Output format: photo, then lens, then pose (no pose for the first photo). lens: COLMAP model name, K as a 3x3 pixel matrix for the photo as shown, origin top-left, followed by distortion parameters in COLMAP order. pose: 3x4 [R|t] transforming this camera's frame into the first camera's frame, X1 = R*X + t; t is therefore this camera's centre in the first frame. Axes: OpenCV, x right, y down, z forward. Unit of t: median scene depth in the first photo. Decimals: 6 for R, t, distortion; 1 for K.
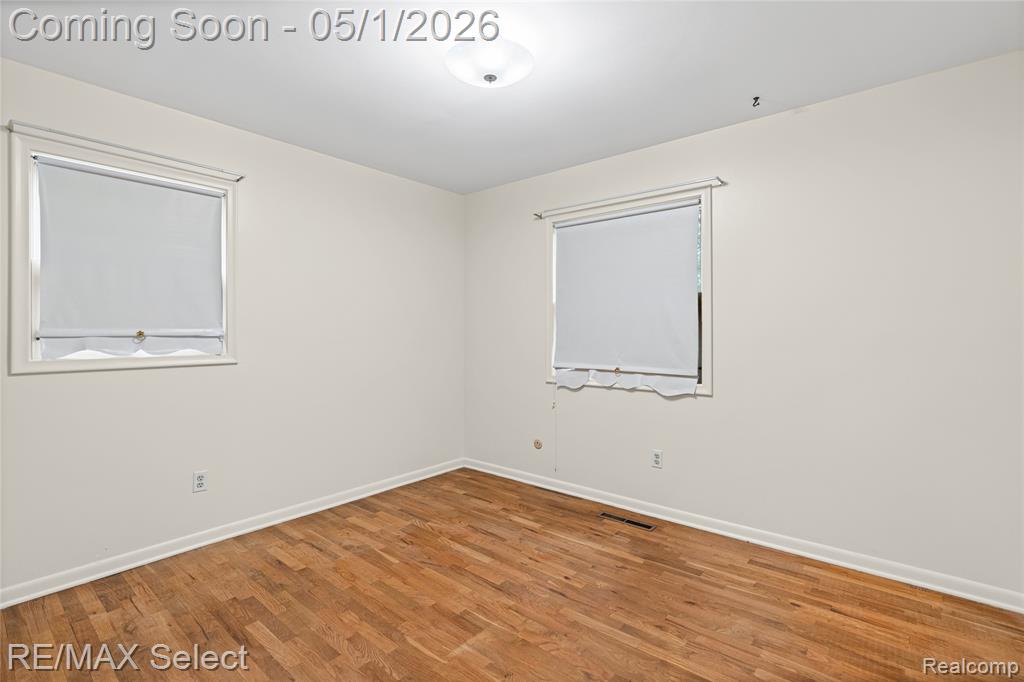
lens RADIAL K [[463.9, 0, 521.9], [0, 463.9, 335.5], [0, 0, 1]] dist [-0.010490, 0.004866]
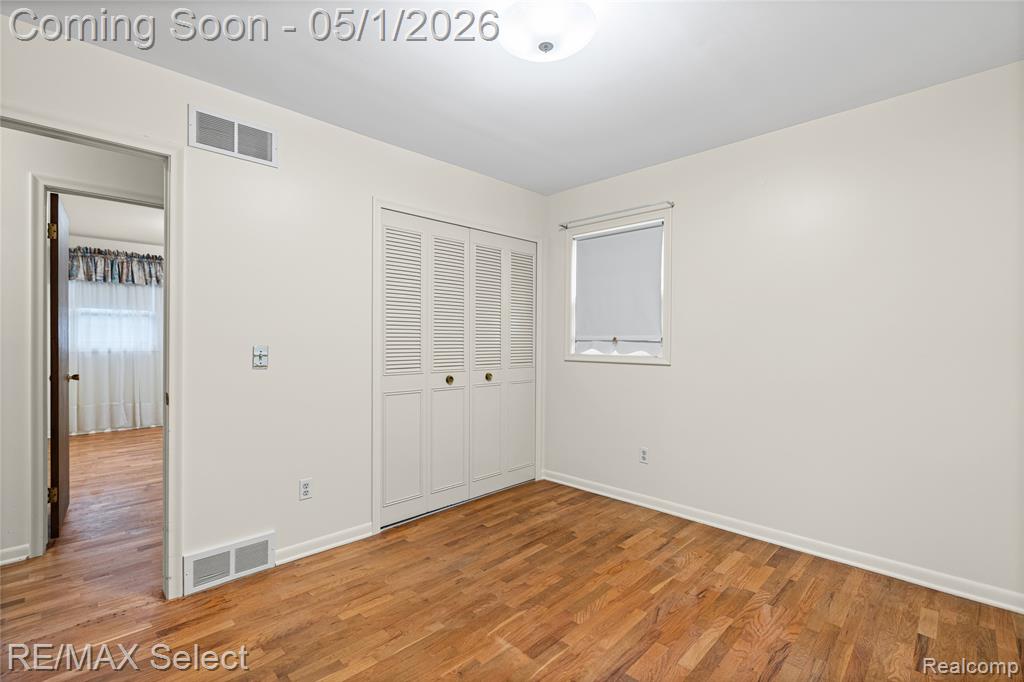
lens RADIAL K [[463.9, 0, 512.1], [0, 463.9, 344.0], [0, 0, 1]] dist [-0.010490, 0.004866]
pose [[-0.085629, 0.015370, -0.996209, 0.637213], [-0.011792, 0.999795, 0.016438, -0.007907], [0.996257, 0.013155, -0.085430, 0.784899]]
